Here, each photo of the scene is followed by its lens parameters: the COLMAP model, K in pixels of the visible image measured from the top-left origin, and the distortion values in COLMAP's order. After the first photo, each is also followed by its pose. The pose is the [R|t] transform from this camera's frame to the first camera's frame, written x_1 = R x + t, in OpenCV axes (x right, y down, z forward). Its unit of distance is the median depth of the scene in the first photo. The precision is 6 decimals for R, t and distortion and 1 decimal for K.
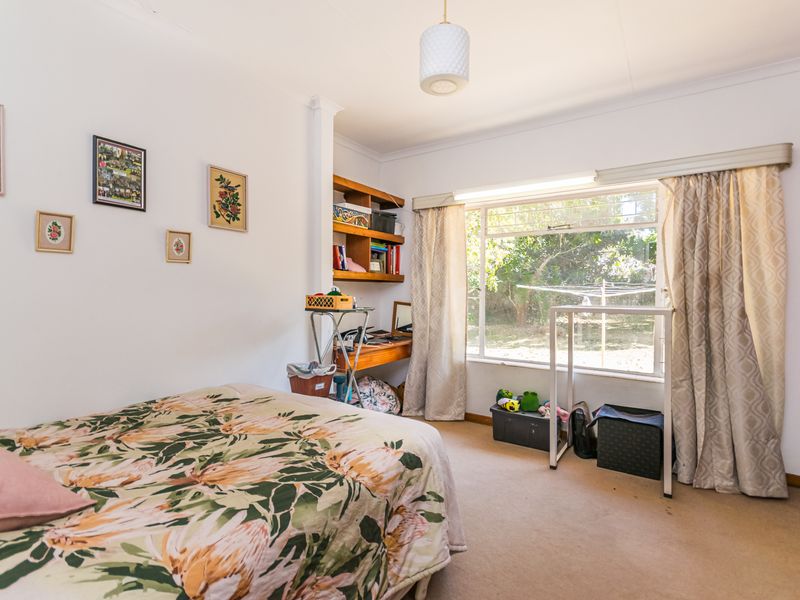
lens RADIAL K [[406.3, 0, 407.6], [0, 406.3, 299.6], [0, 0, 1]] dist [0.020173, 0.000112]
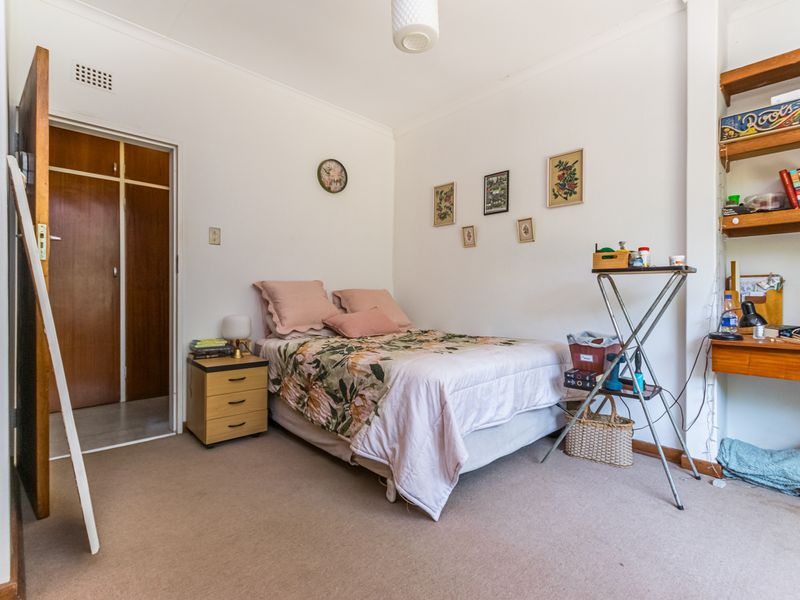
lens RADIAL K [[406.3, 0, 407.6], [0, 406.3, 299.6], [0, 0, 1]] dist [0.020173, 0.000112]
pose [[-0.235304, -0.008302, -0.971886, 0.882594], [-0.032388, 0.999475, -0.000696, 0.119928], [0.971382, 0.031314, -0.235449, 0.993468]]
